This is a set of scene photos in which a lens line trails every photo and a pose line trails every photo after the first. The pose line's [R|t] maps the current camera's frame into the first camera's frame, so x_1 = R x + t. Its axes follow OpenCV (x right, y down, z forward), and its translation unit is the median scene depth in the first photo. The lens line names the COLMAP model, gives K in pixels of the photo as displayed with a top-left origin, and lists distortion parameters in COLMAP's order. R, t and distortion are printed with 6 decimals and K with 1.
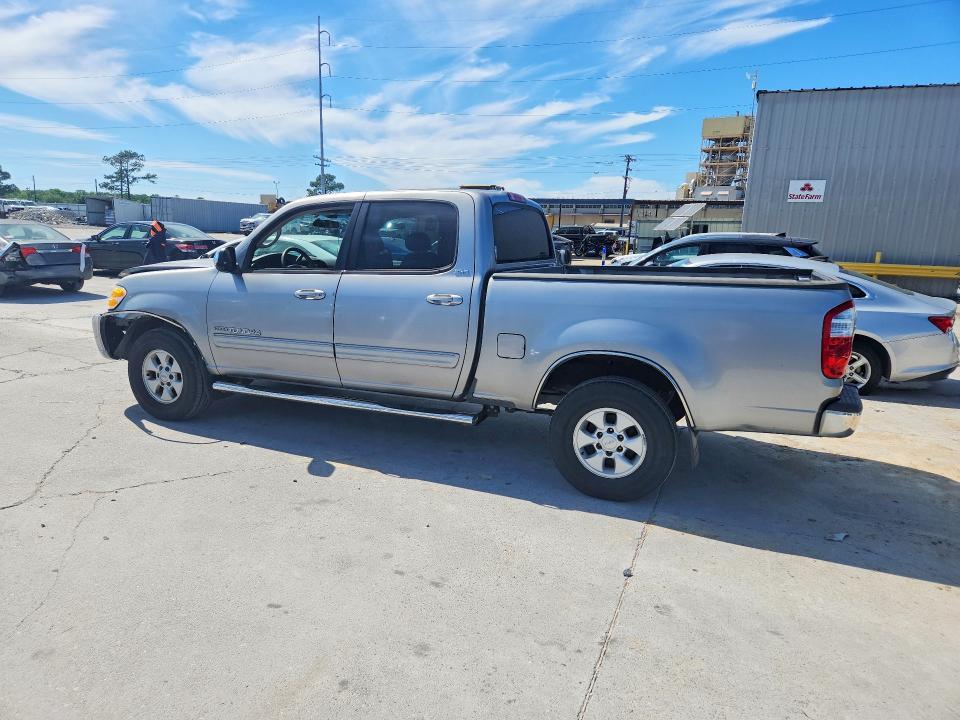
lens RADIAL K [[639.3, 0, 482.5], [0, 639.3, 366.5], [0, 0, 1]] dist [0.061345, -0.051087]
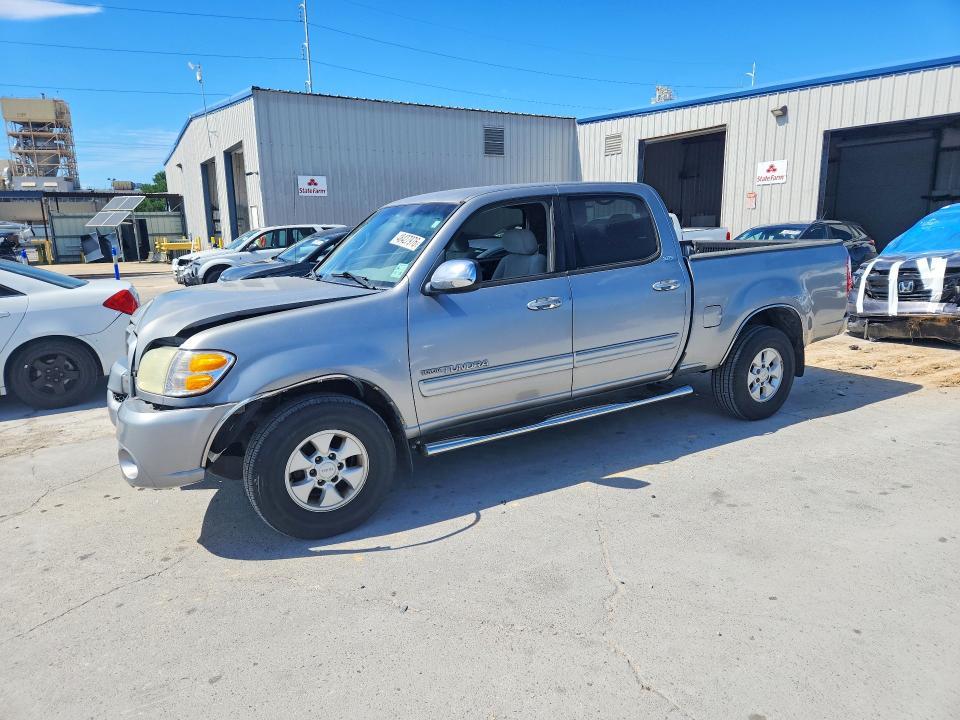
lens RADIAL K [[639.3, 0, 481.2], [0, 639.3, 355.8], [0, 0, 1]] dist [0.061345, -0.051087]
pose [[0.590230, -0.201924, 0.781572, -0.245322], [0.205957, 0.973835, 0.096061, -0.035086], [-0.780519, 0.104272, 0.616374, 0.131168]]
